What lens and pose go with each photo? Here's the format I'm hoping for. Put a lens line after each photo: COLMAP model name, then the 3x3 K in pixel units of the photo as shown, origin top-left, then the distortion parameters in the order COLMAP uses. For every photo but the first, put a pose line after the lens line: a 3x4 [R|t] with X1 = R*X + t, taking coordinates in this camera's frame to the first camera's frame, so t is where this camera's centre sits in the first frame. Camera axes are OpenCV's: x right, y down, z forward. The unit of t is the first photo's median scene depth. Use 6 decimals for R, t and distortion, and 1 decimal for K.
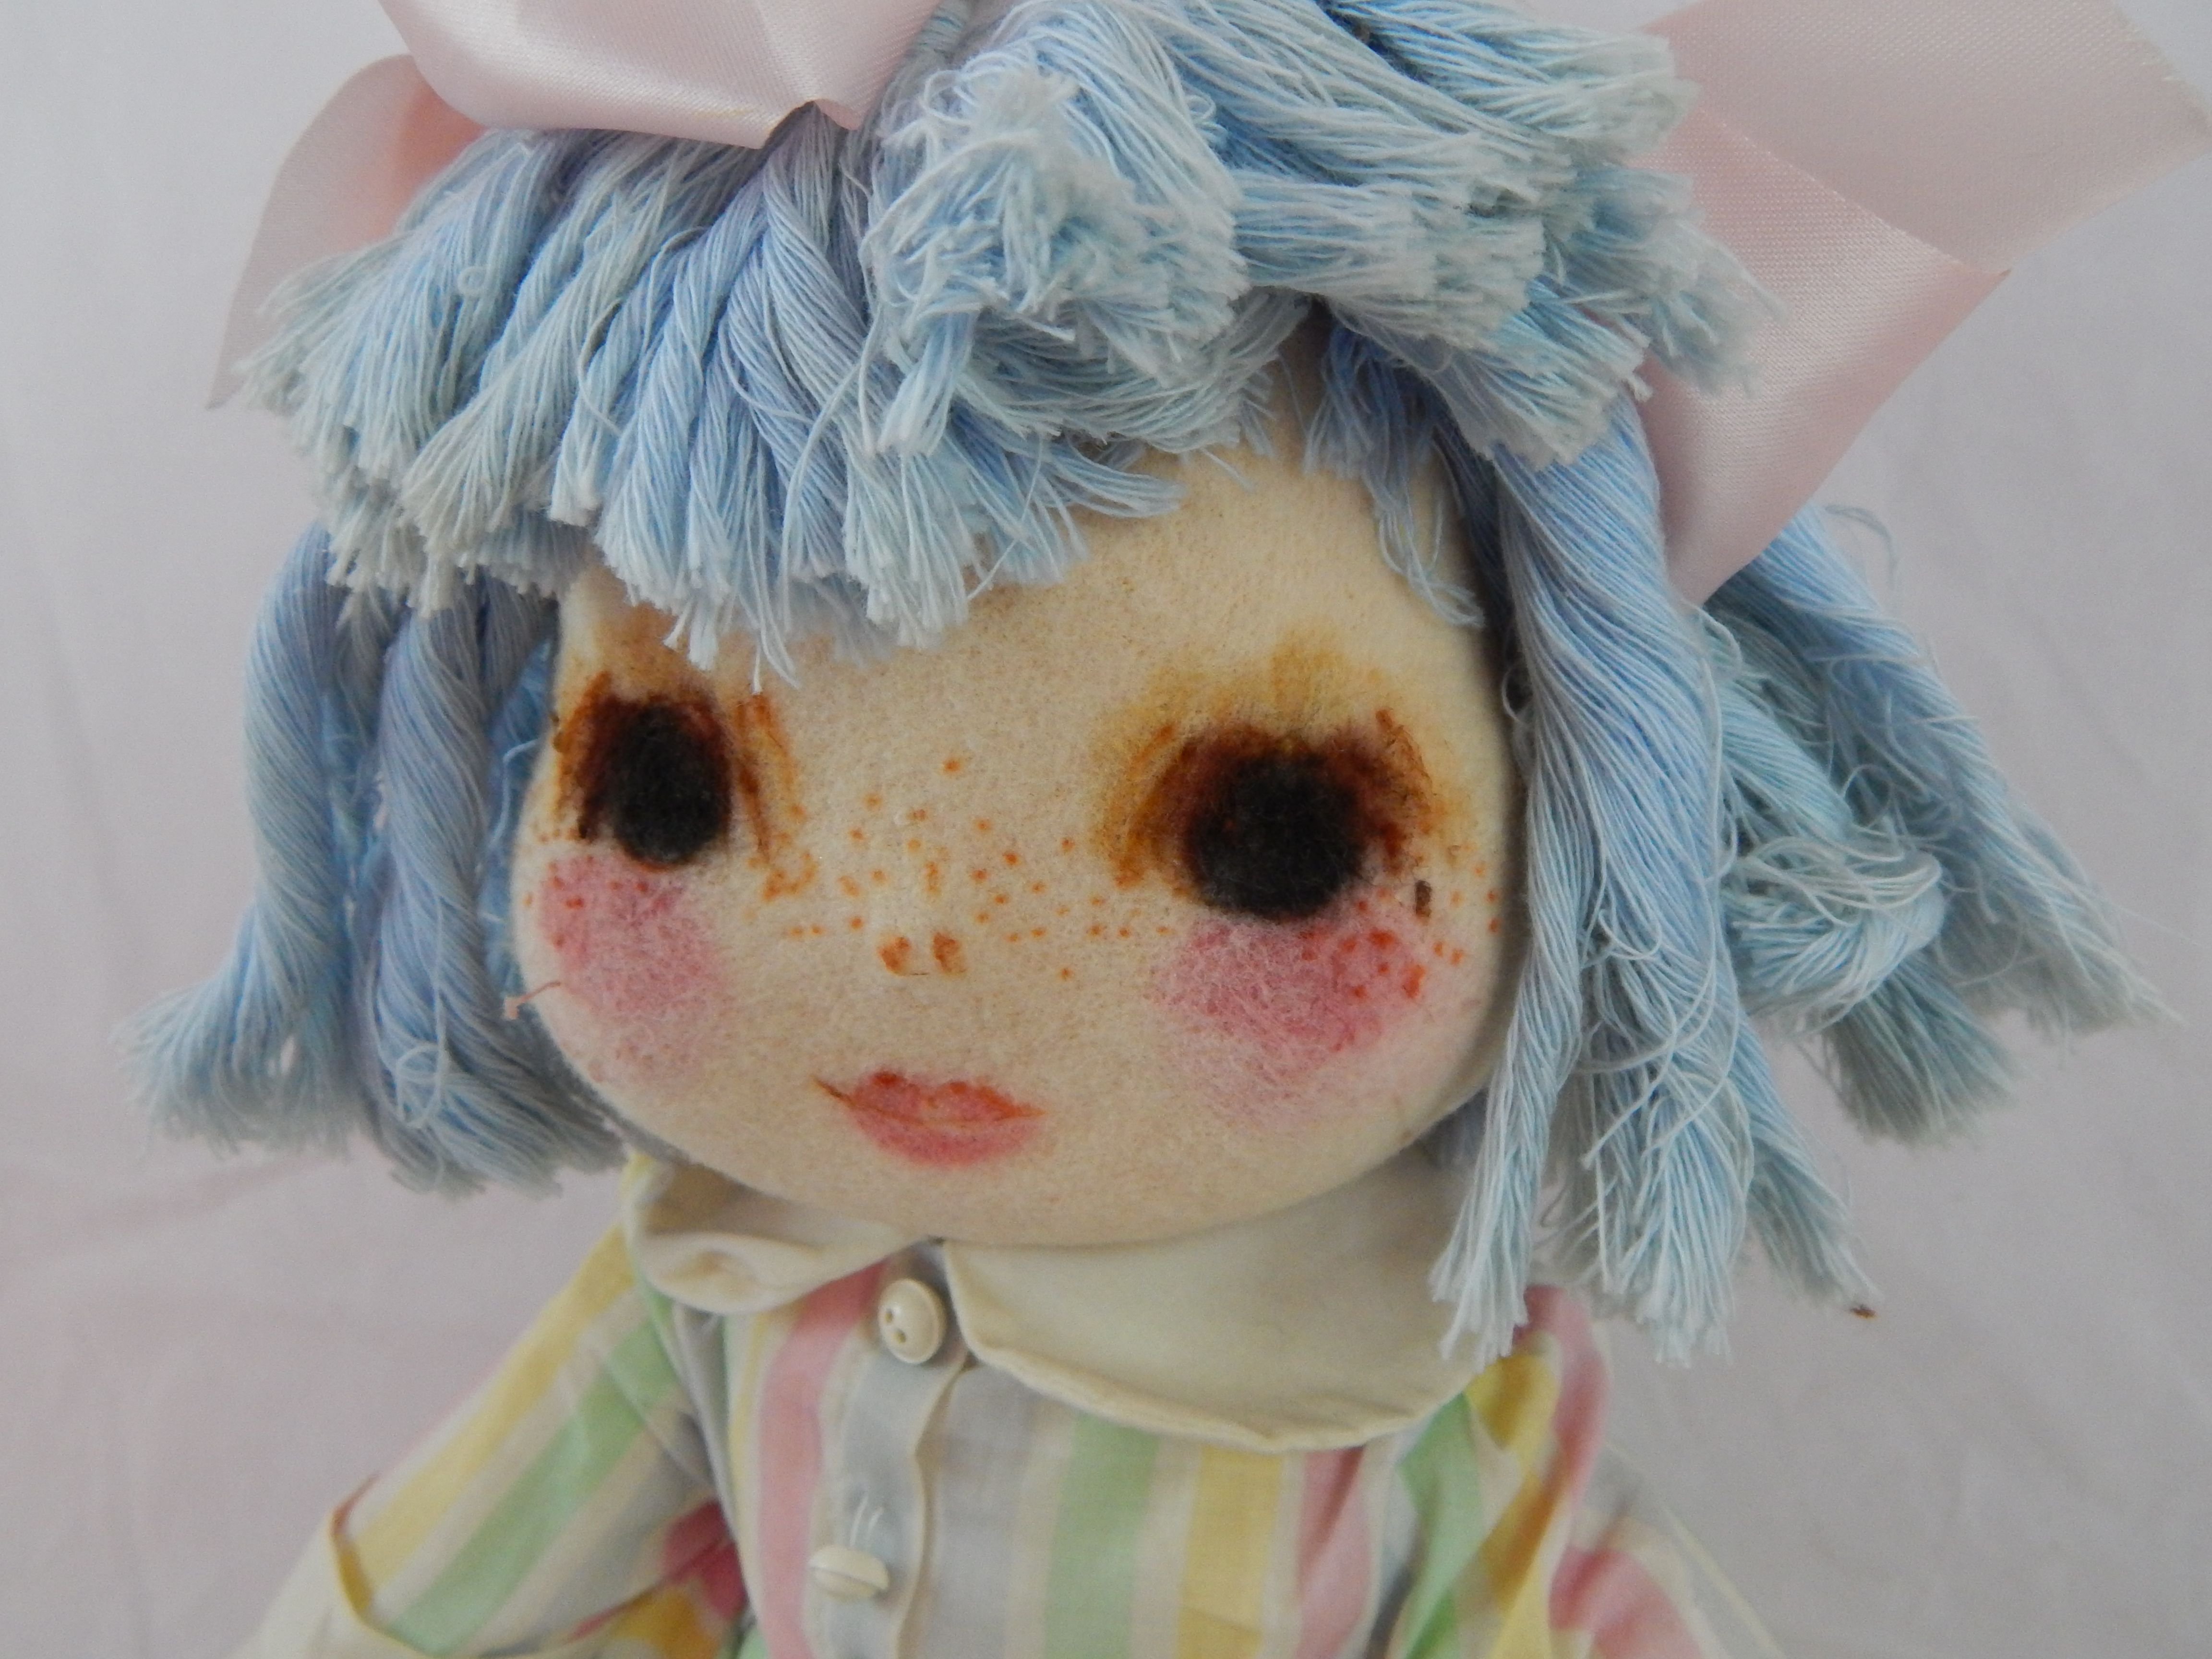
lens RADIAL K [[1885.0, 0, 1047.2], [0, 1885.0, 828.3], [0, 0, 1]] dist [-0.006340, -0.007022]
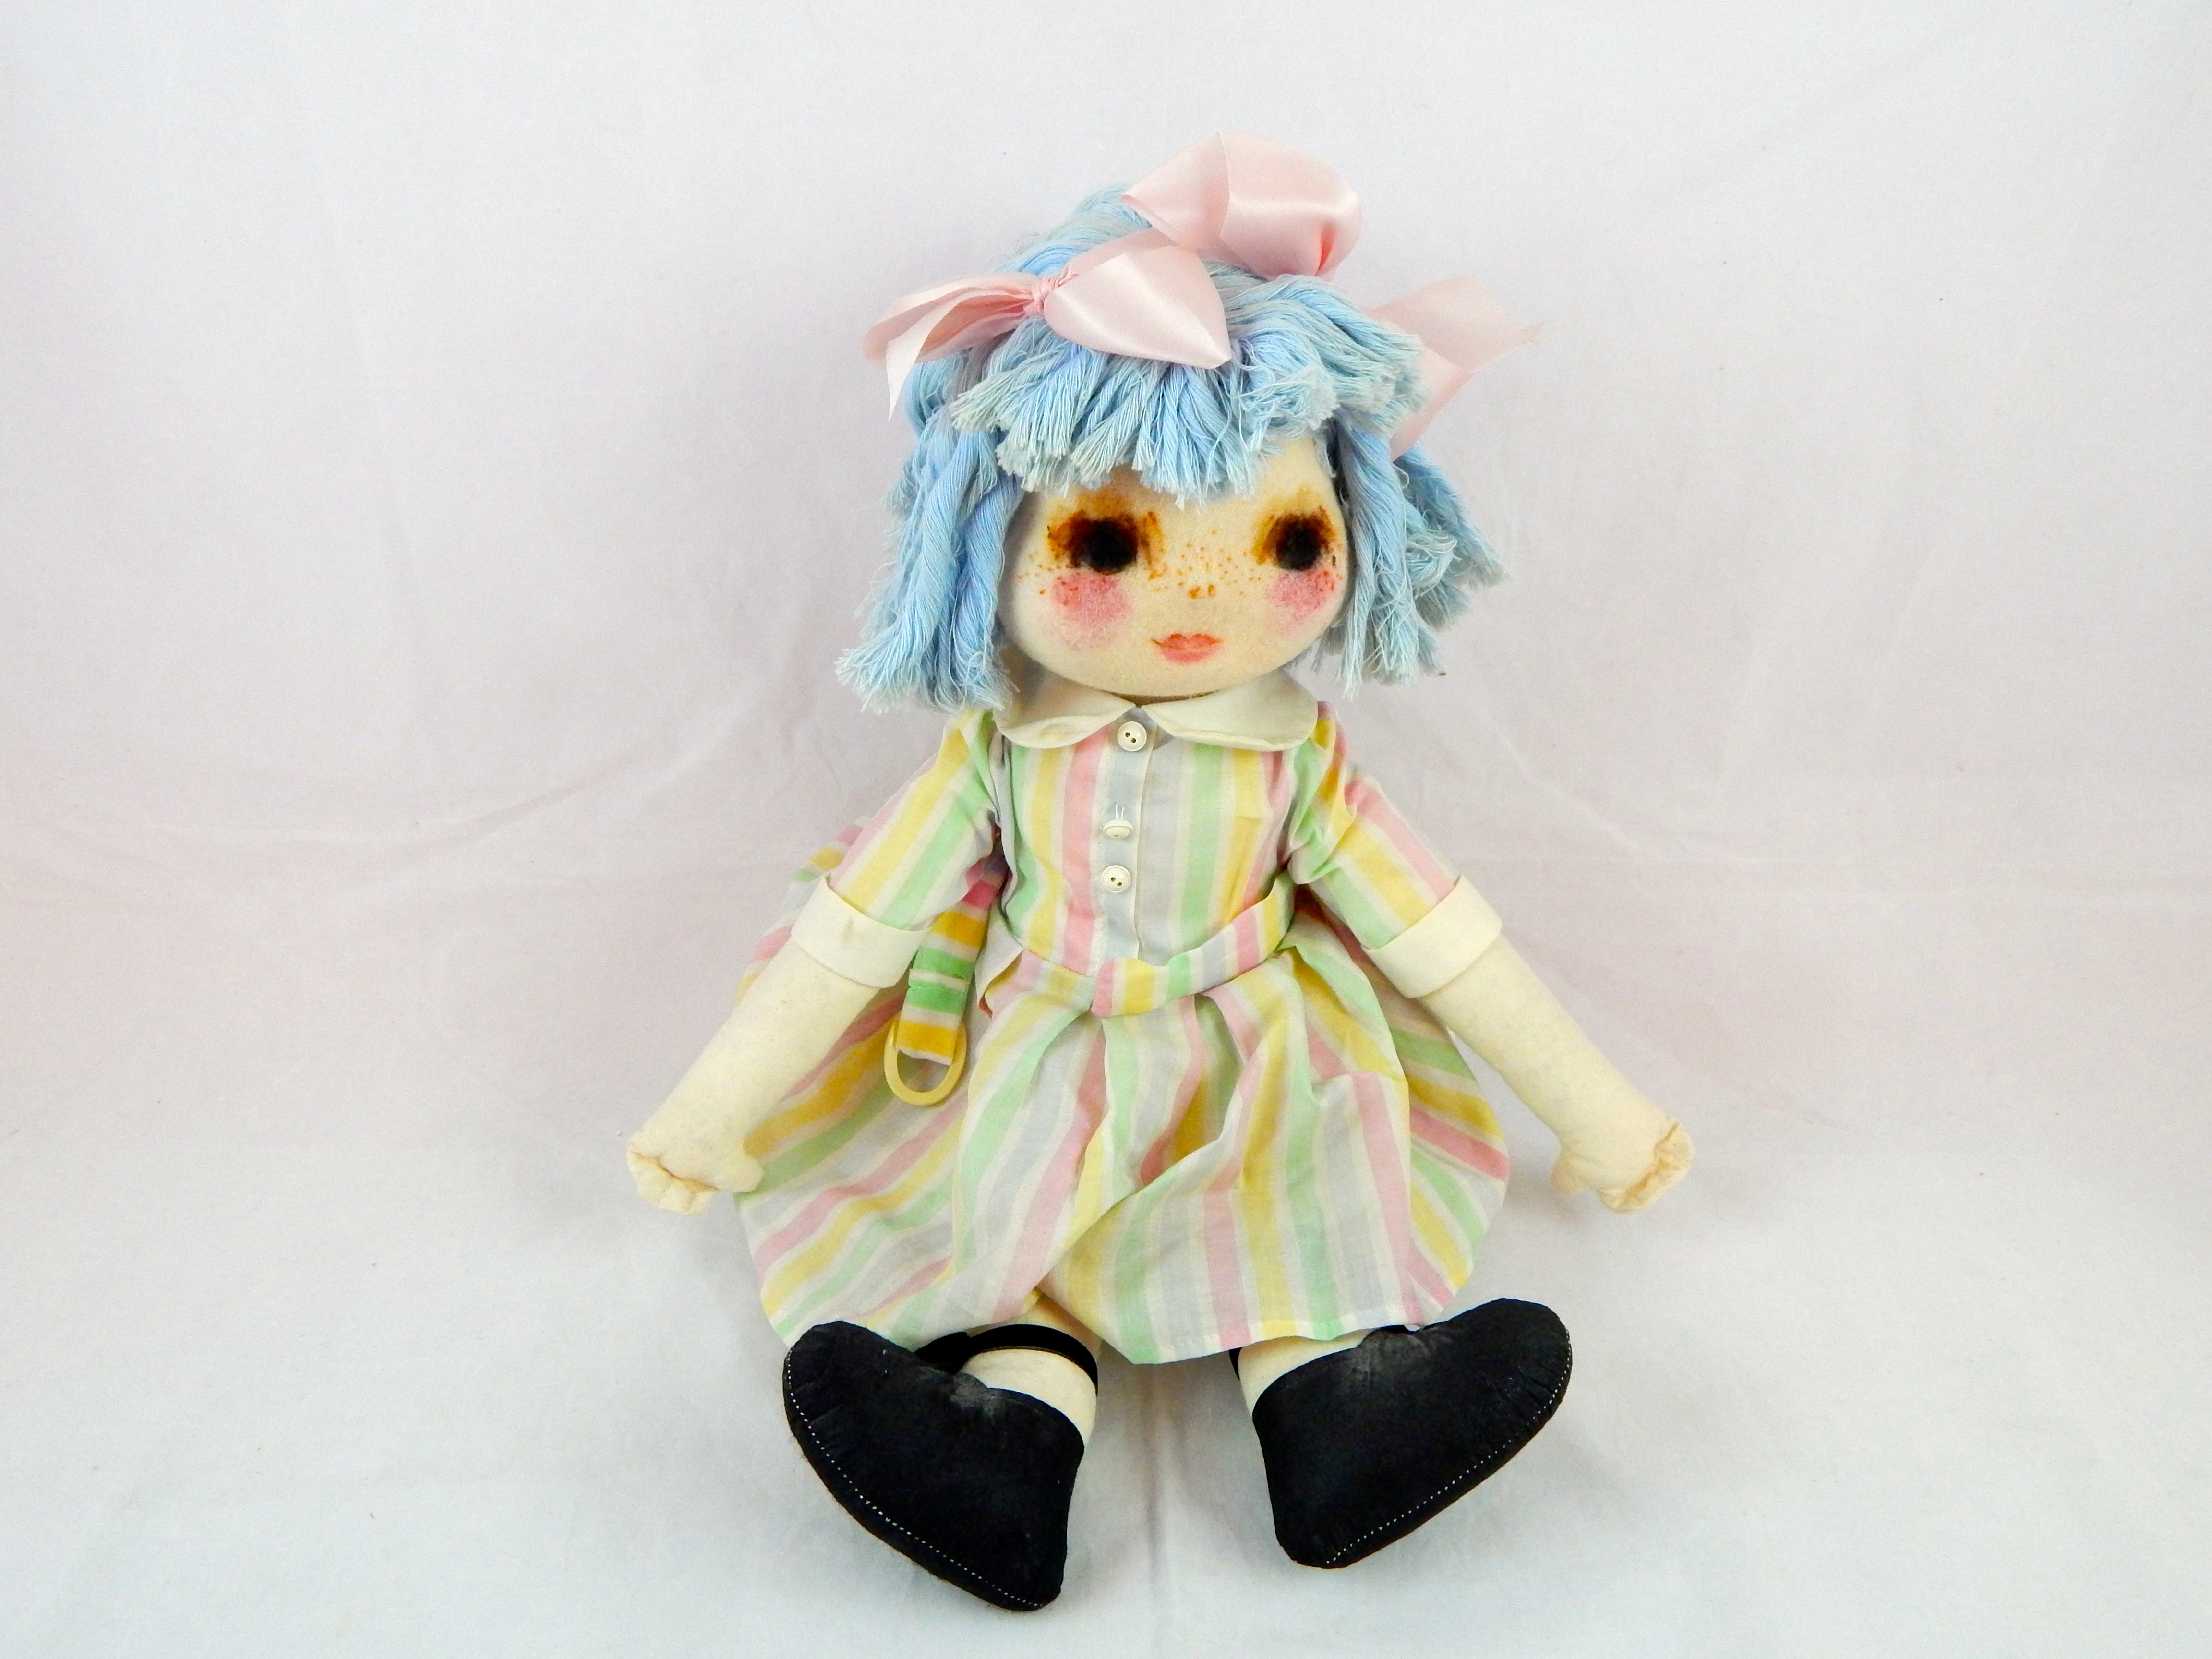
lens RADIAL K [[1894.6, 0, 1106.0], [0, 1894.6, 829.5], [0, 0, 1]] dist [0.019628, -0.021018]
pose [[0.904404, -0.144479, 0.401472, -1.574582], [0.085962, 0.983330, 0.160226, -0.067565], [-0.417929, -0.110397, 0.901747, -1.911412]]
